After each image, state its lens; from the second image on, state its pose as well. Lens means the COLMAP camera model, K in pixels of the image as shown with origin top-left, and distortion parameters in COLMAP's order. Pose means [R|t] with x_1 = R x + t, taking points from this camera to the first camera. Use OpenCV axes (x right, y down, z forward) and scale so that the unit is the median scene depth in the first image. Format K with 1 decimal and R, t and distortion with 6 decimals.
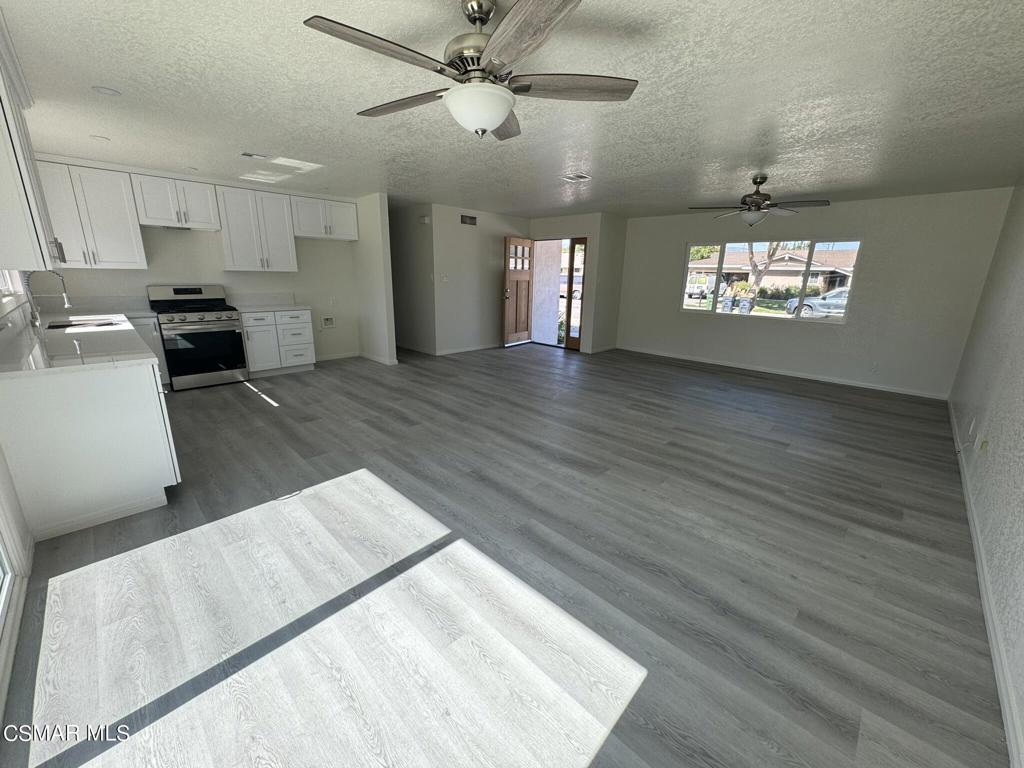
lens RADIAL K [[410.2, 0, 512.0], [0, 410.2, 384.0], [0, 0, 1]] dist [-0.000798, -0.000113]
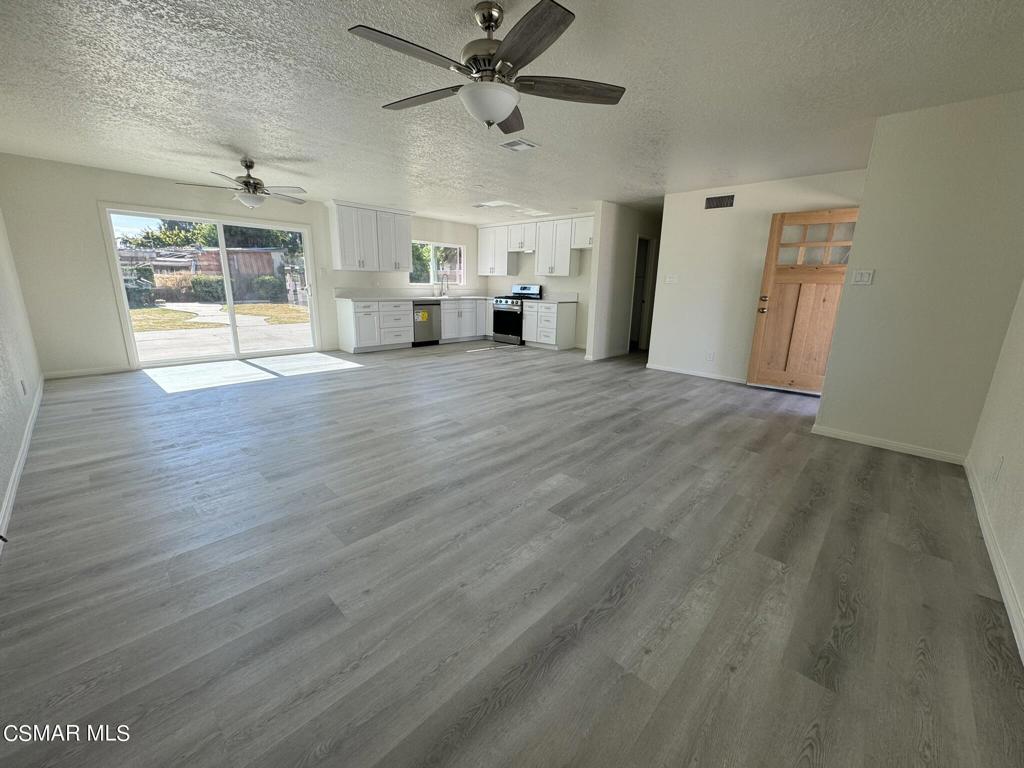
lens RADIAL K [[410.2, 0, 512.0], [0, 410.2, 384.0], [0, 0, 1]] dist [-0.000798, -0.000113]
pose [[0.016251, 0.217030, -0.976030, 0.983549], [-0.280520, 0.937943, 0.203891, -0.194432], [0.959711, 0.270482, 0.076124, 0.962566]]
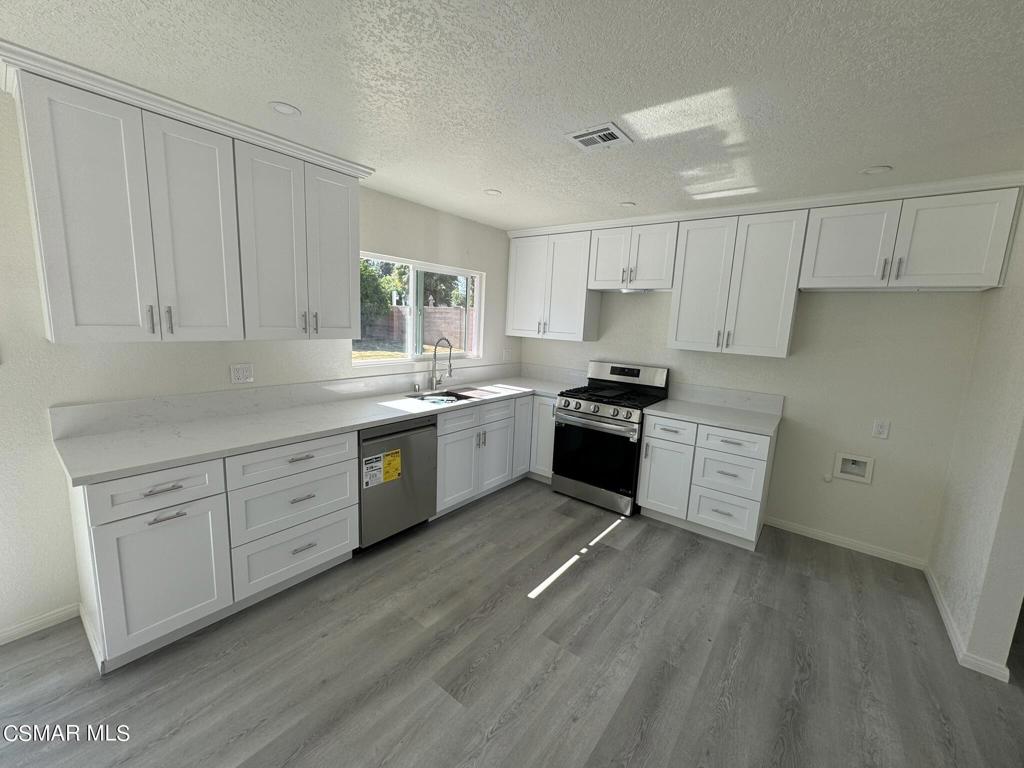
lens RADIAL K [[410.2, 0, 512.0], [0, 410.2, 384.0], [0, 0, 1]] dist [-0.000798, -0.000113]
pose [[0.119993, 0.143964, -0.982281, -0.080782], [-0.299855, 0.948475, 0.102380, -0.229365], [0.946408, 0.282257, 0.156979, 0.723679]]
